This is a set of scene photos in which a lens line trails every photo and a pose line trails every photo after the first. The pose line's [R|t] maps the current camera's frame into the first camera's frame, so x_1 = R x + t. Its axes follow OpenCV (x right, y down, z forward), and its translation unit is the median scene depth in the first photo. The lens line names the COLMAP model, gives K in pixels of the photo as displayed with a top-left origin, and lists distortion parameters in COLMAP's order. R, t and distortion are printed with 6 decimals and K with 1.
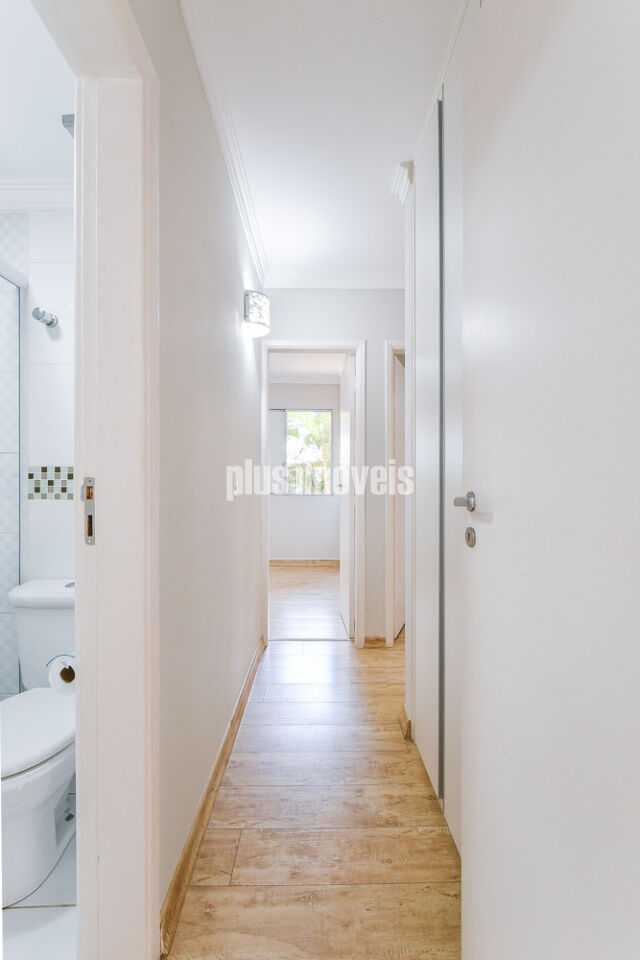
lens RADIAL K [[425.9, 0, 317.0], [0, 425.9, 482.5], [0, 0, 1]] dist [-0.001009, -0.003324]
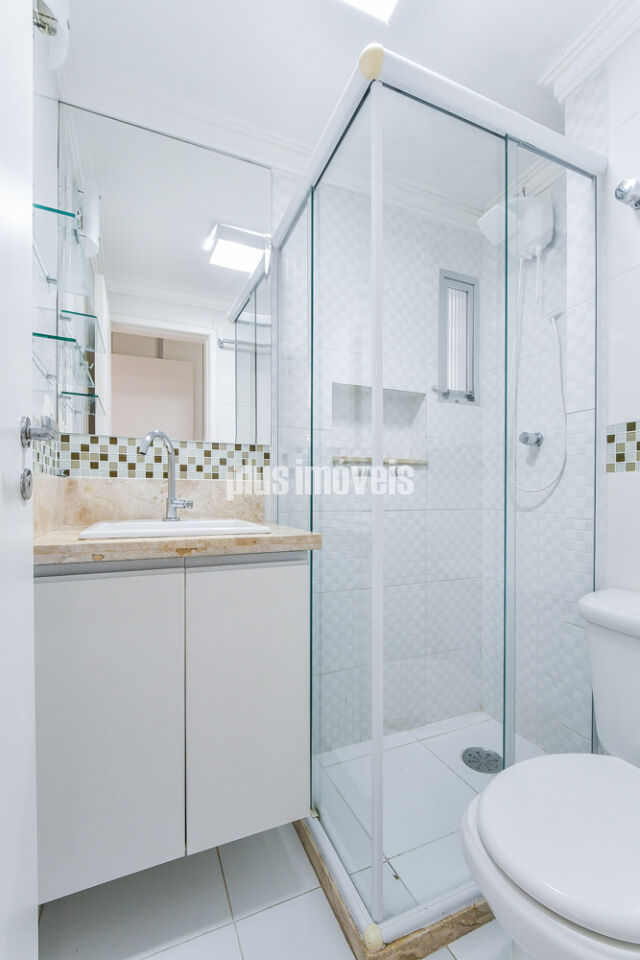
lens RADIAL K [[425.9, 0, 331.2], [0, 425.9, 496.7], [0, 0, 1]] dist [-0.001009, -0.003324]
pose [[0.404823, 0.009421, -0.914346, -0.221237], [-0.001510, 0.999952, 0.009635, 0.073745], [0.914394, -0.002520, 0.404818, 0.300550]]
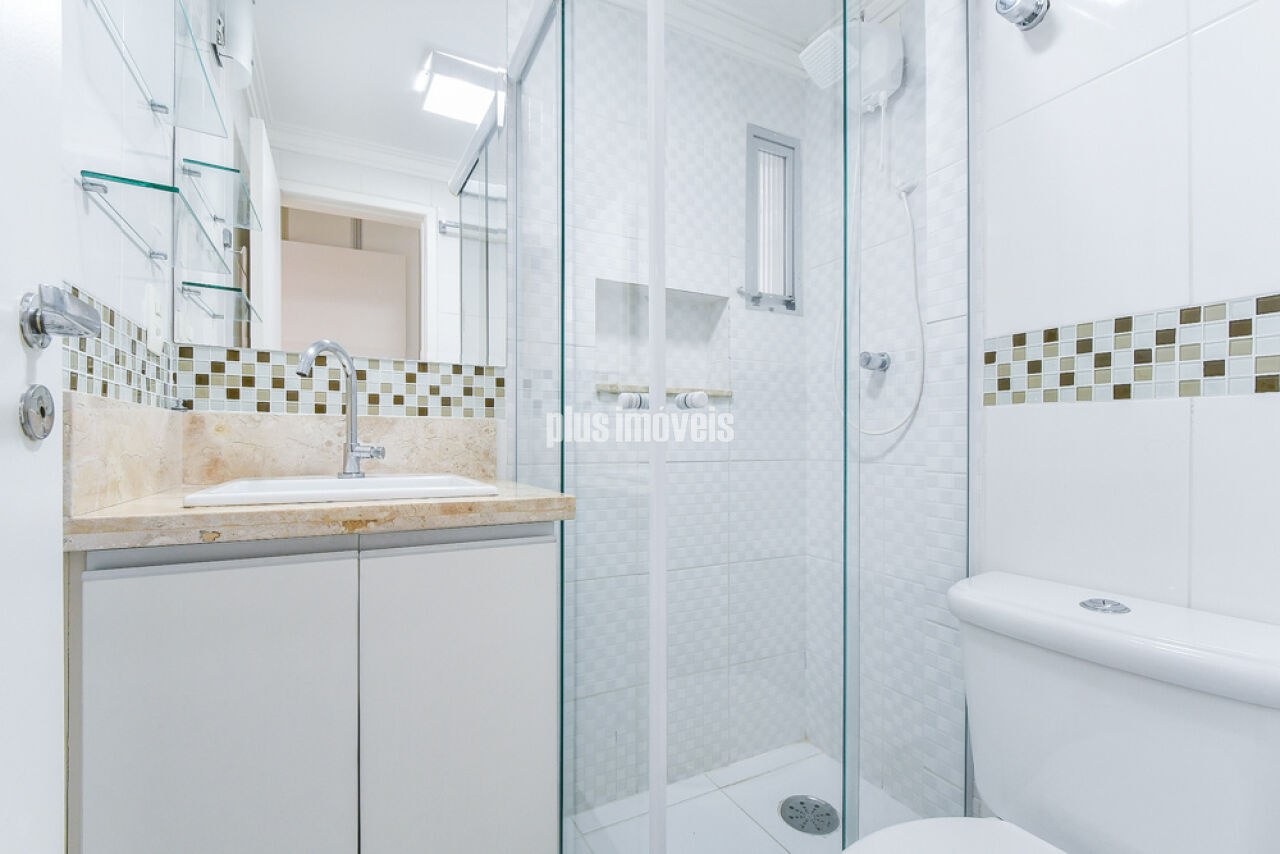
lens RADIAL K [[567.9, 0, 637.5], [0, 567.9, 438.3], [0, 0, 1]] dist [-0.001009, -0.003324]
pose [[0.459089, -0.001486, -0.888389, -0.281447], [-0.001835, 0.999995, -0.002621, 0.079837], [0.888388, 0.002834, 0.459084, 0.343931]]
